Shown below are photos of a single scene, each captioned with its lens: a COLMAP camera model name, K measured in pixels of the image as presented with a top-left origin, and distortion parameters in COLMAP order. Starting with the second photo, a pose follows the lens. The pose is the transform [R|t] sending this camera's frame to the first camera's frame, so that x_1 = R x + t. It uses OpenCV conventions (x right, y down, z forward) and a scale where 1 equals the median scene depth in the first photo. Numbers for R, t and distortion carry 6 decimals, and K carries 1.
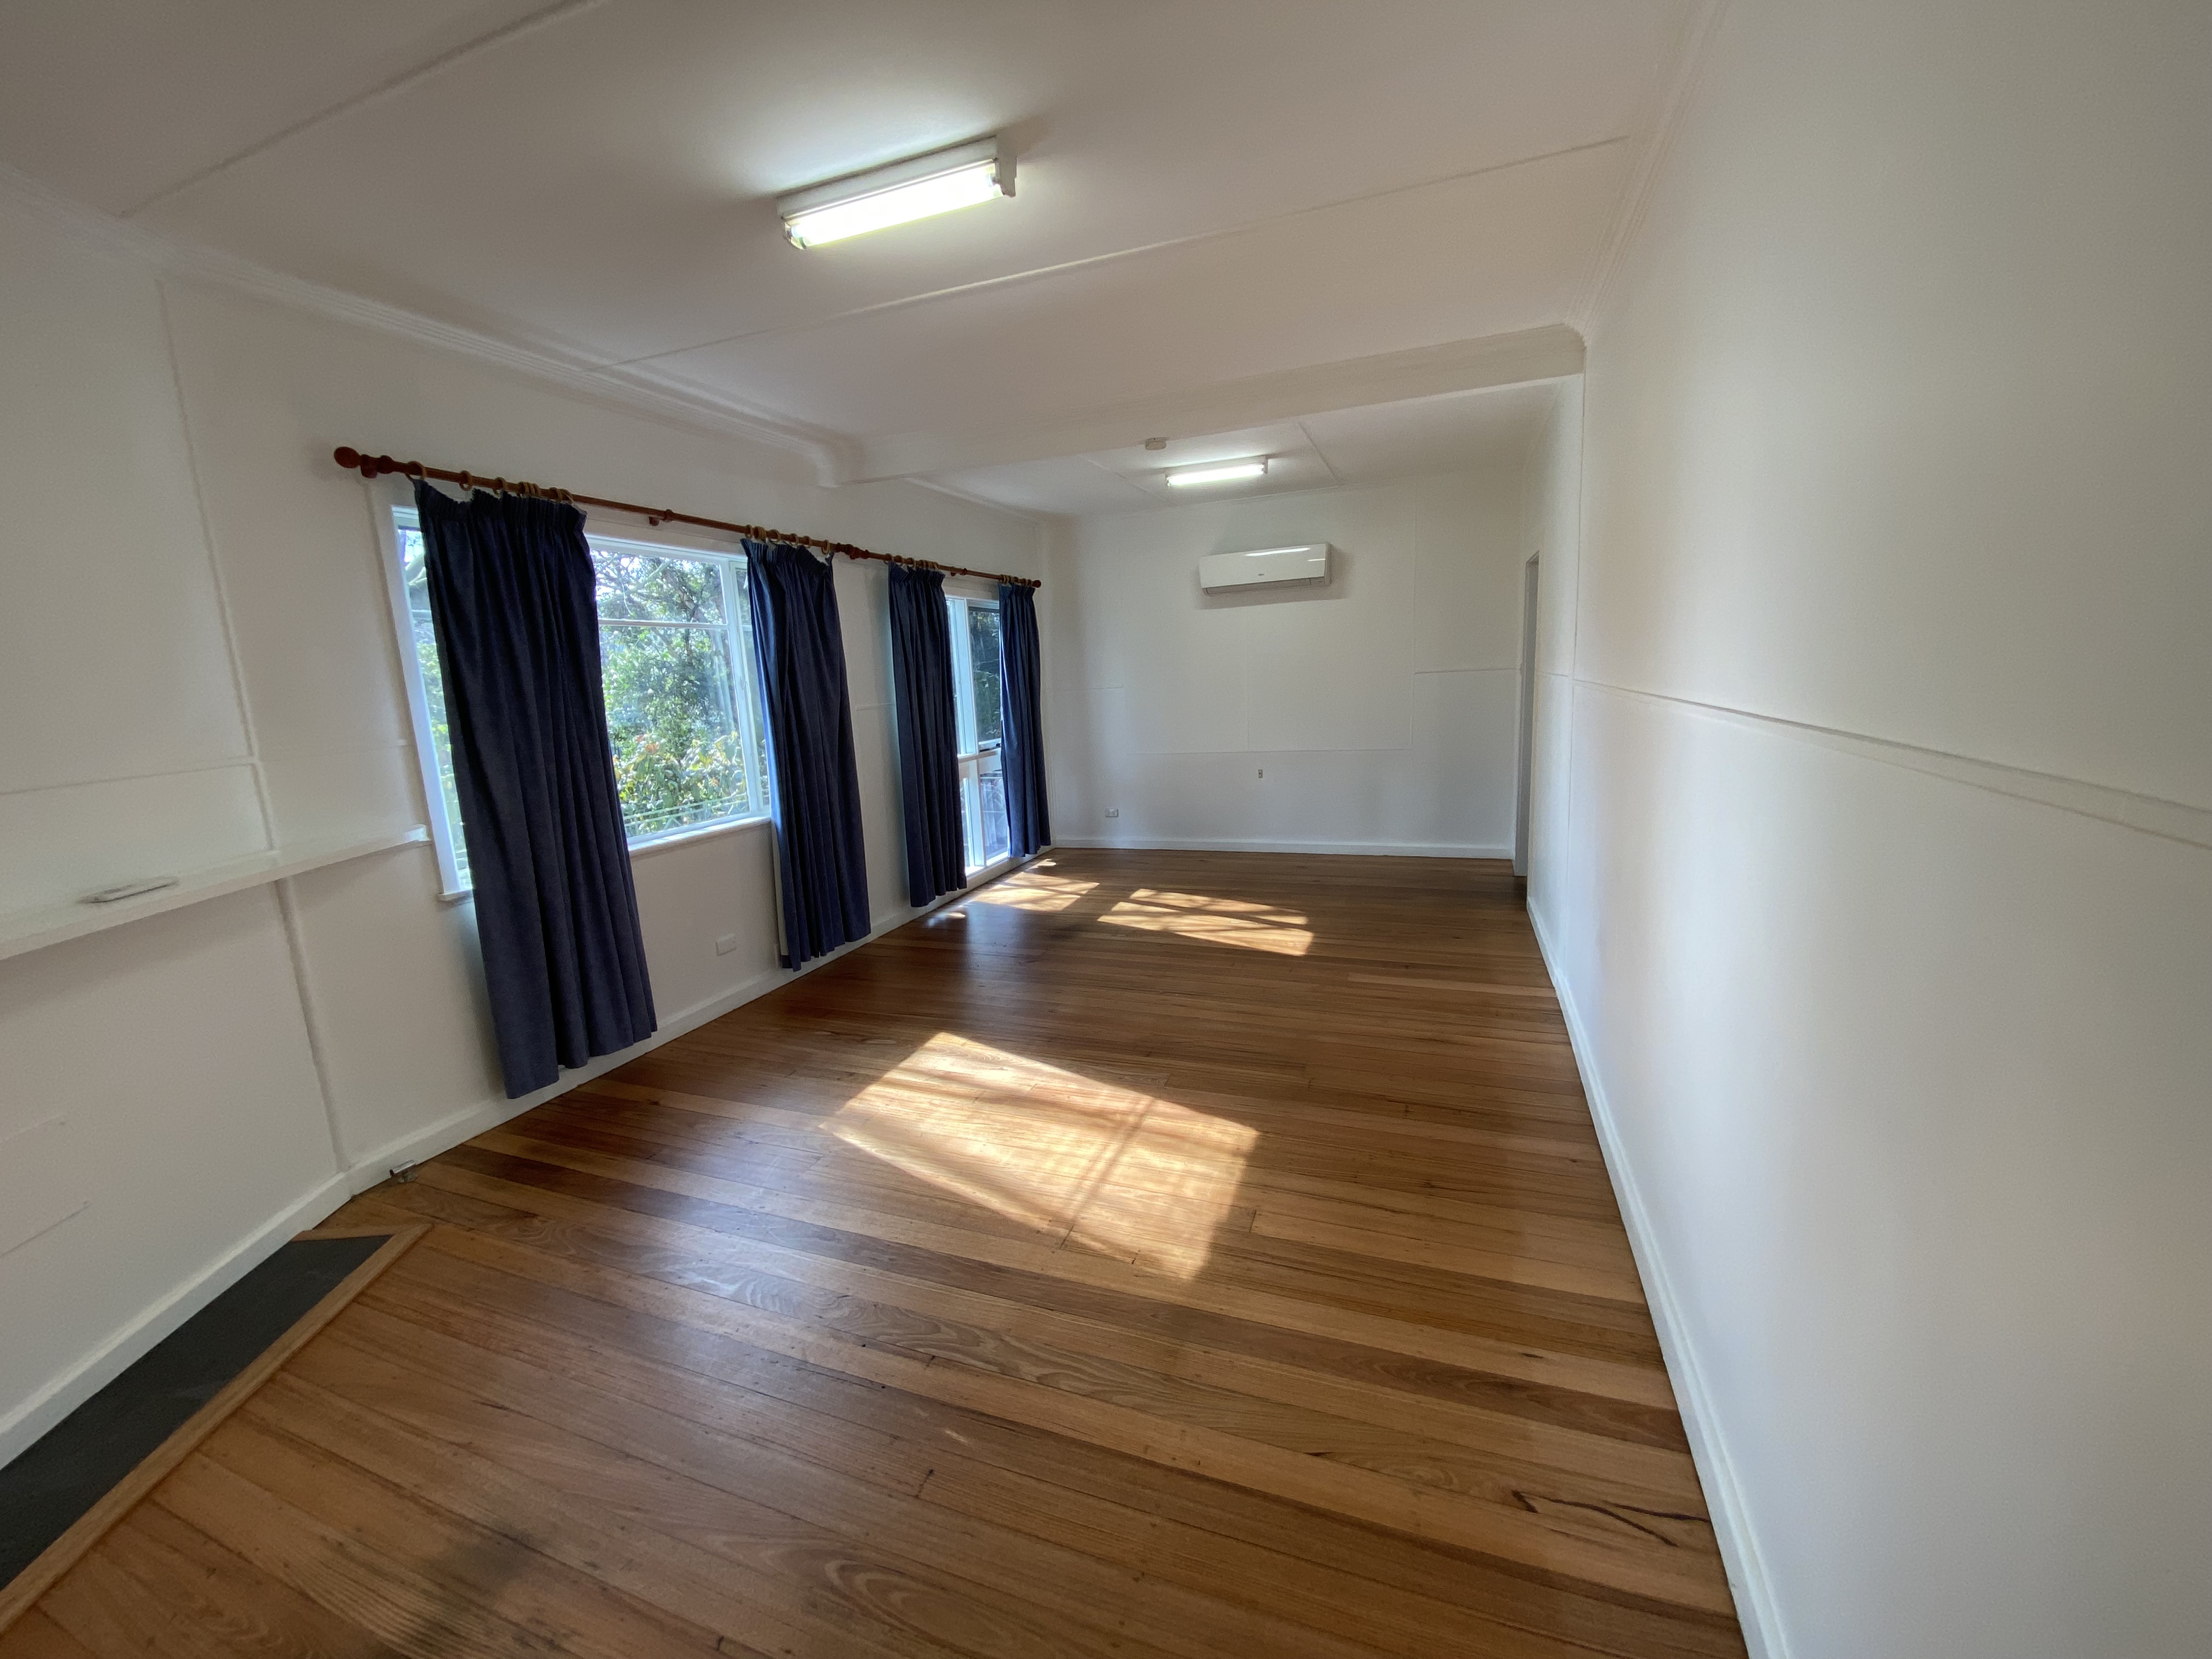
lens RADIAL K [[901.9, 0, 1101.1], [0, 901.9, 840.5], [0, 0, 1]] dist [0.040019, -0.030619]
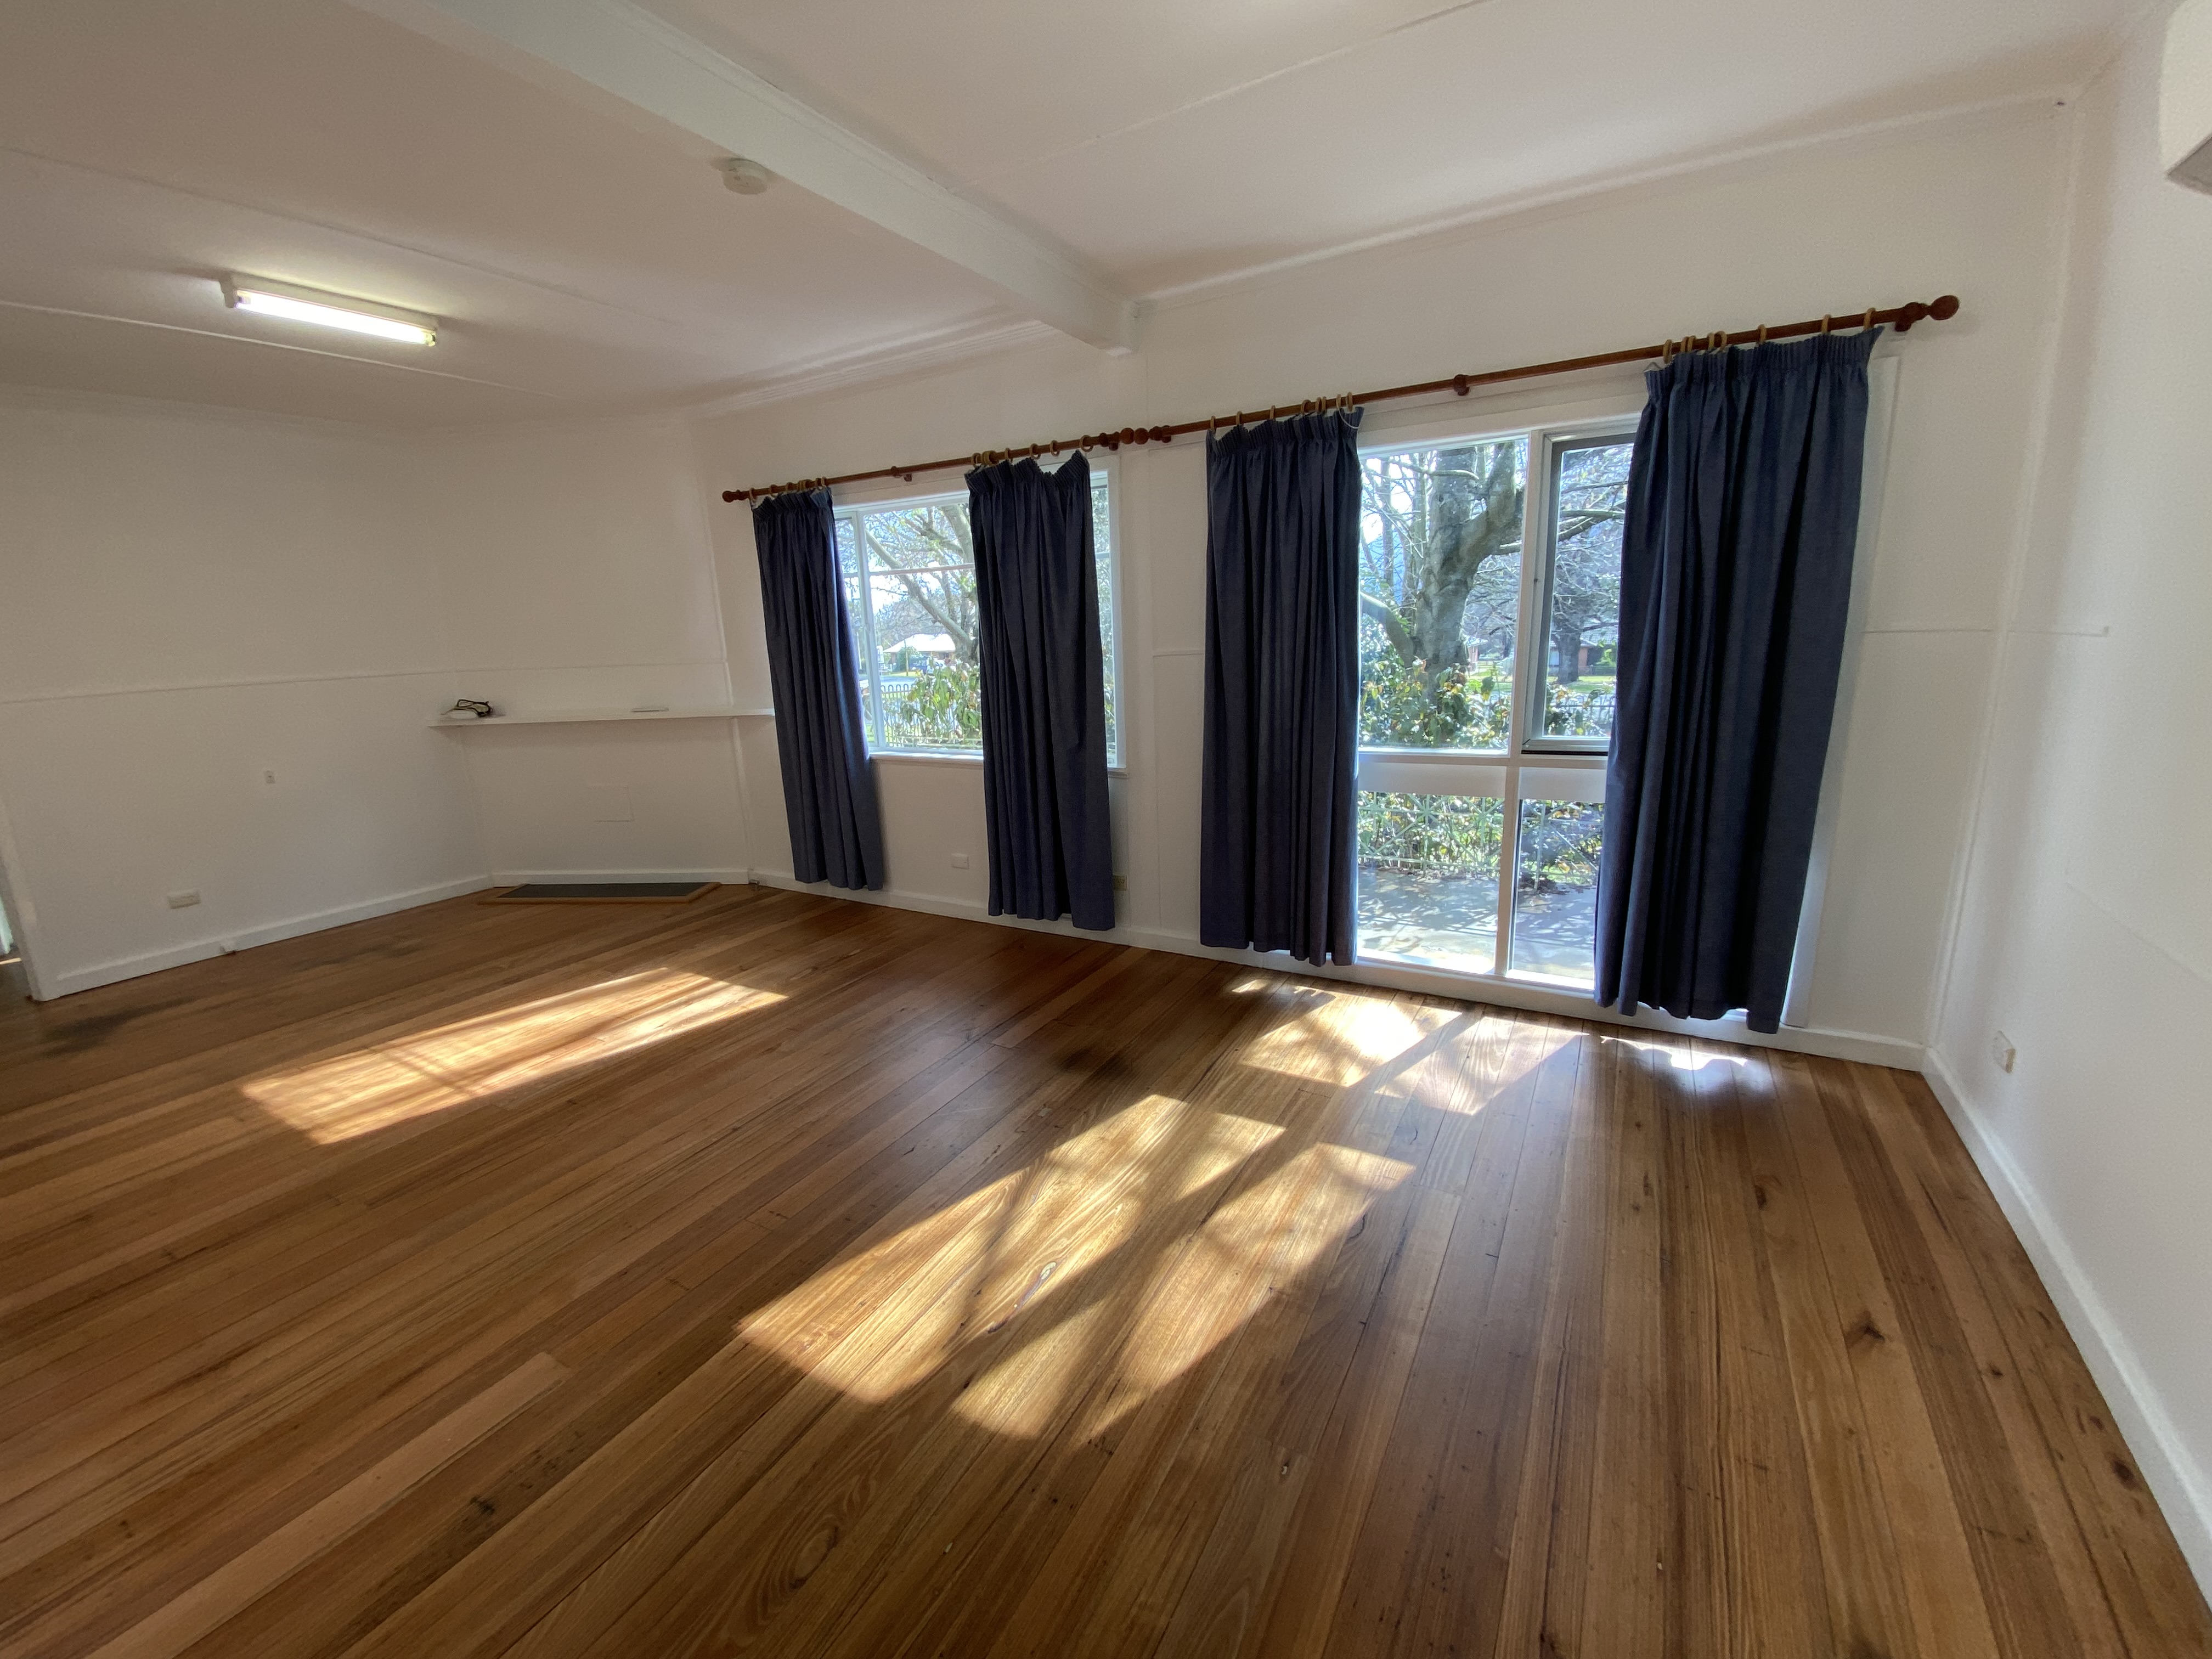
lens RADIAL K [[901.9, 0, 1101.1], [0, 901.9, 840.5], [0, 0, 1]] dist [0.040019, -0.030619]
pose [[-0.178266, 0.292285, -0.939570, 0.571673], [-0.126088, 0.940207, 0.316406, -0.271316], [0.975871, 0.174872, -0.130753, 1.266901]]
